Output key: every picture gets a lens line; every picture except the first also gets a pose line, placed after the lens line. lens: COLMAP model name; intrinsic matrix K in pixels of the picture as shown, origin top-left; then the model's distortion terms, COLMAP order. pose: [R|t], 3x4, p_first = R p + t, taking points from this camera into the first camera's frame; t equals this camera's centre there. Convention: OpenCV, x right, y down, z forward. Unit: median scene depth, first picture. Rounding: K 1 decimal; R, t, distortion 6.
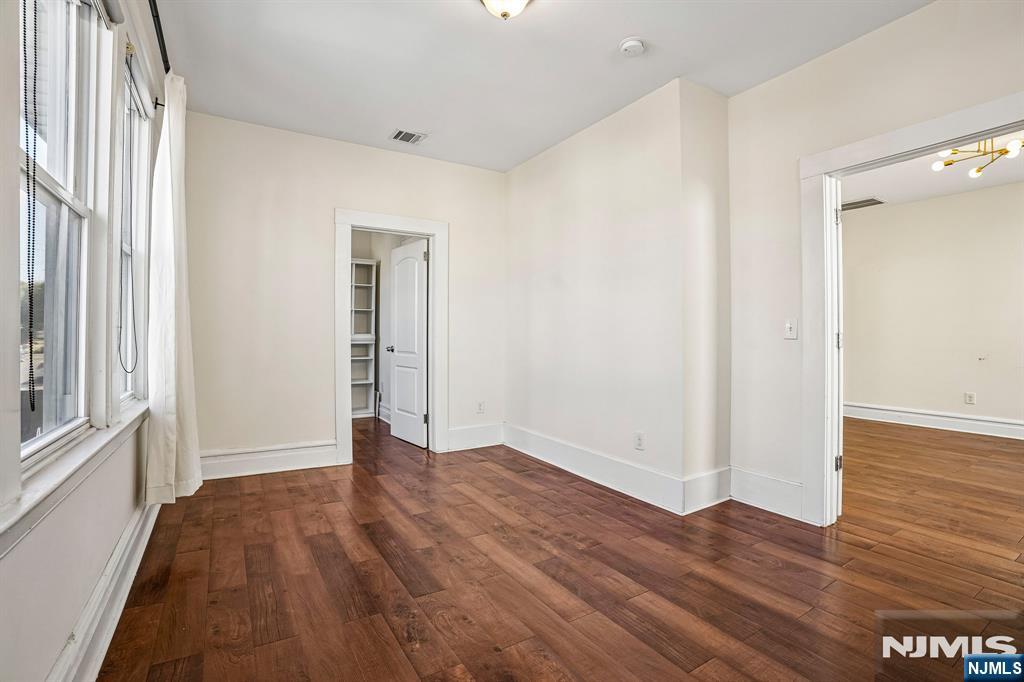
lens RADIAL K [[471.4, 0, 513.9], [0, 471.4, 348.6], [0, 0, 1]] dist [-0.055247, 0.005986]
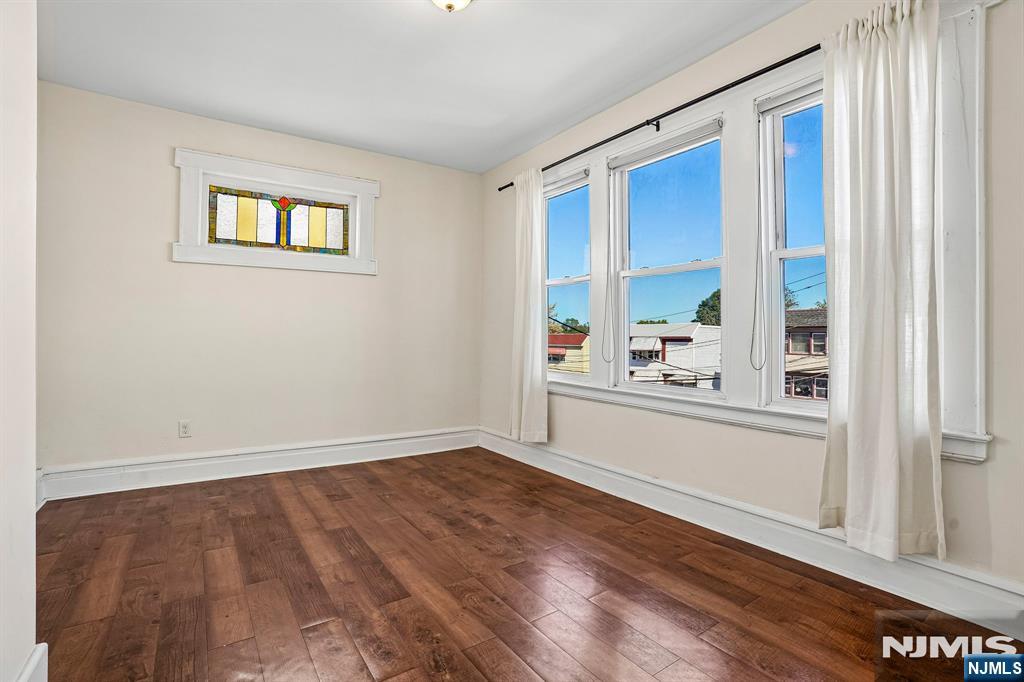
lens RADIAL K [[471.4, 0, 513.6], [0, 471.4, 337.1], [0, 0, 1]] dist [-0.055247, 0.005986]
pose [[-0.998749, -0.009485, -0.049105, -0.095117], [-0.010410, 0.999773, 0.018616, -0.040864], [0.048917, 0.019104, -0.998620, 1.698381]]
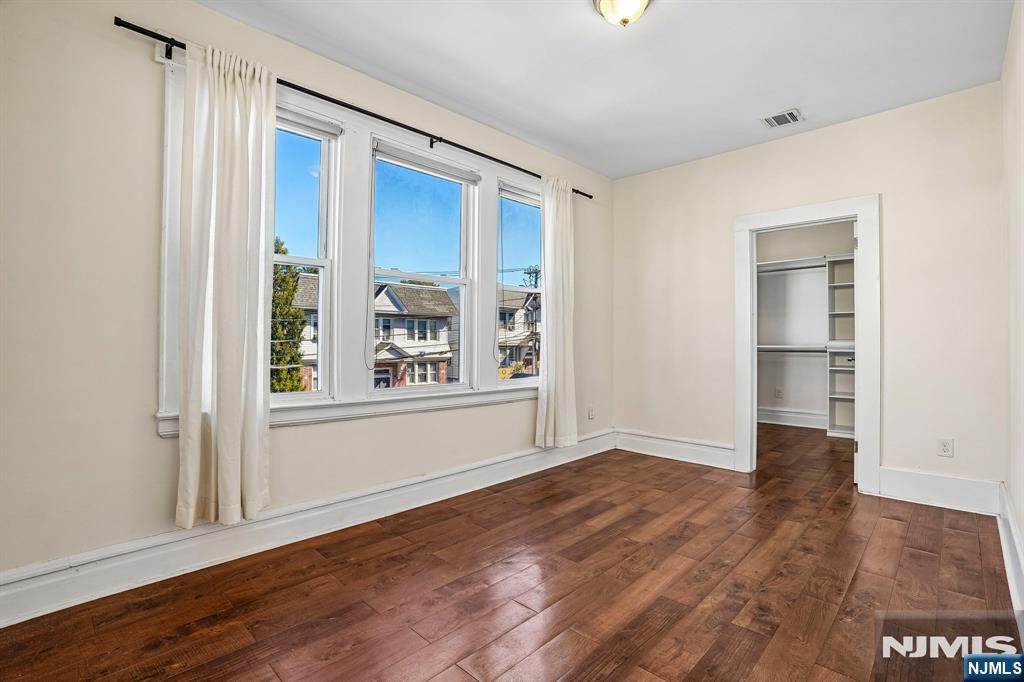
lens RADIAL K [[471.4, 0, 509.6], [0, 471.4, 340.2], [0, 0, 1]] dist [-0.055247, 0.005986]
pose [[0.231625, -0.010076, -0.972753, 0.763494], [-0.020335, 0.999678, -0.015197, -0.009400], [0.972593, 0.023301, 0.231345, 0.451516]]
